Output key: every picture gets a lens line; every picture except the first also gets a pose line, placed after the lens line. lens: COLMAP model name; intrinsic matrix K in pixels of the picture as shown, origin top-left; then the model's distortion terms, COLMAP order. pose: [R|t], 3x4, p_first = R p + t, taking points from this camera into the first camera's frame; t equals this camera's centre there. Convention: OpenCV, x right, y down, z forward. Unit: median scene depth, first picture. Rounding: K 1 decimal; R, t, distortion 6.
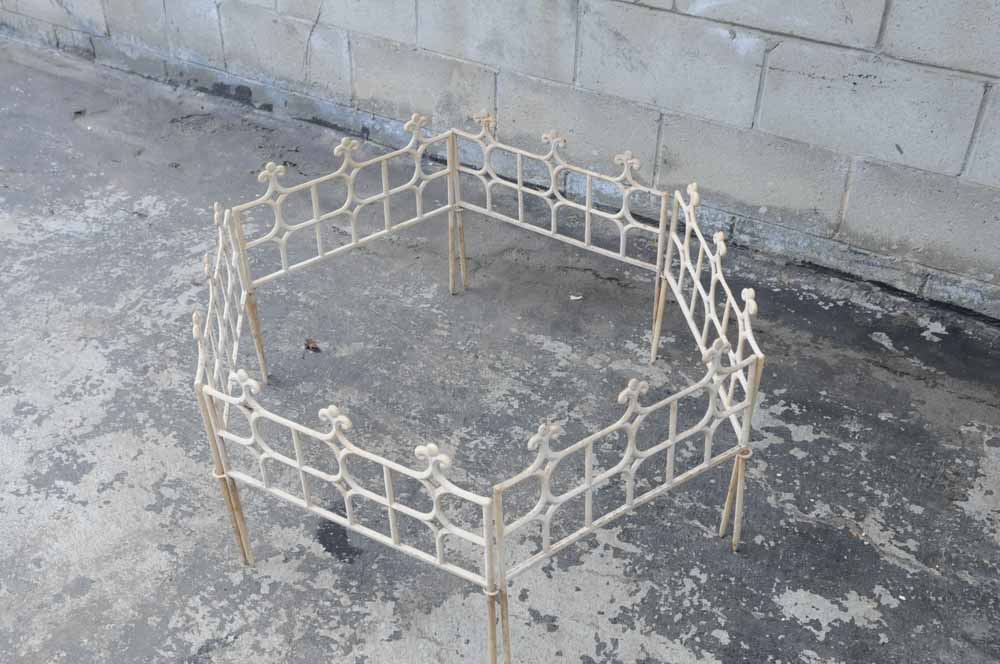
lens RADIAL K [[1110.9, 0, 499.4], [0, 1110.9, 325.3], [0, 0, 1]] dist [0.050204, 0.000000]
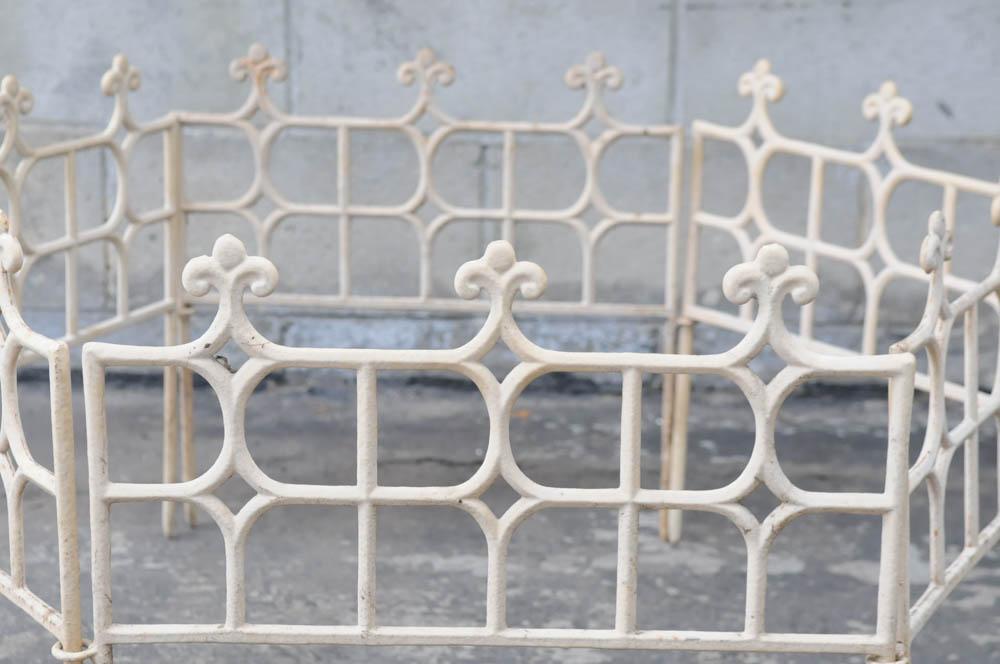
lens RADIAL K [[2305.8, 0, 507.0], [0, 2305.8, 331.8], [0, 0, 1]] dist [0.260597, 0.000000]
pose [[0.881926, -0.099370, 0.460794, -0.354512], [0.278107, 0.898962, -0.338414, 0.256573], [-0.380608, 0.426606, 0.820454, 0.183169]]
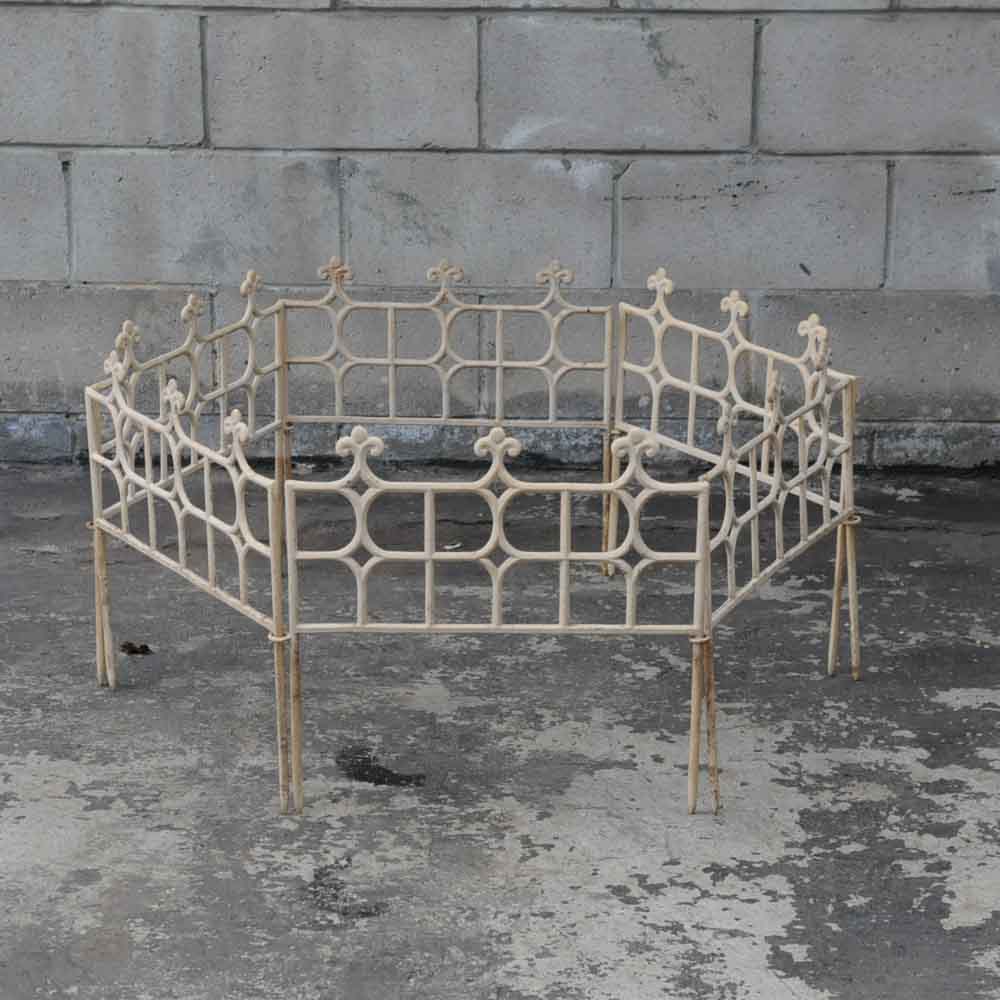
lens RADIAL K [[2725.8, 0, 501.5], [0, 2725.8, 501.0], [0, 0, 1]] dist [0.172095, 0.000000]
pose [[0.879357, -0.139419, 0.455295, -0.690762], [0.288634, 0.916553, -0.276806, 0.439152], [-0.378710, 0.374825, 0.846218, -0.453966]]
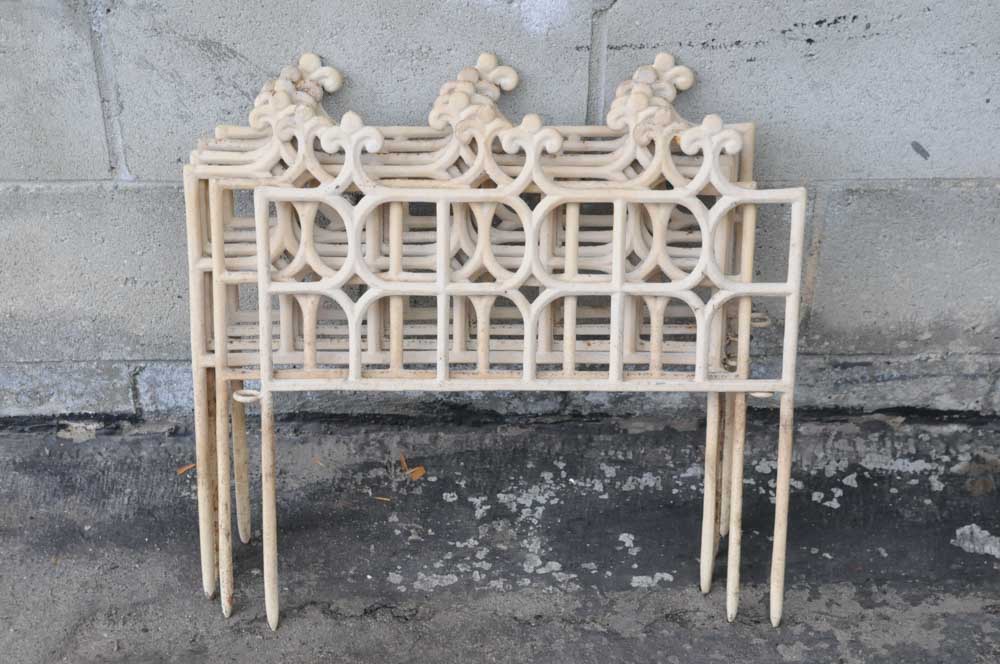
lens RADIAL K [[1940.2, 0, 509.2], [0, 1940.2, 330.2], [0, 0, 1]] dist [0.211486, 0.000000]
pose [[0.854107, -0.330819, 0.401324, -0.119267], [0.303836, 0.943643, 0.131233, -0.233076], [-0.422121, 0.009850, 0.906486, 0.341528]]
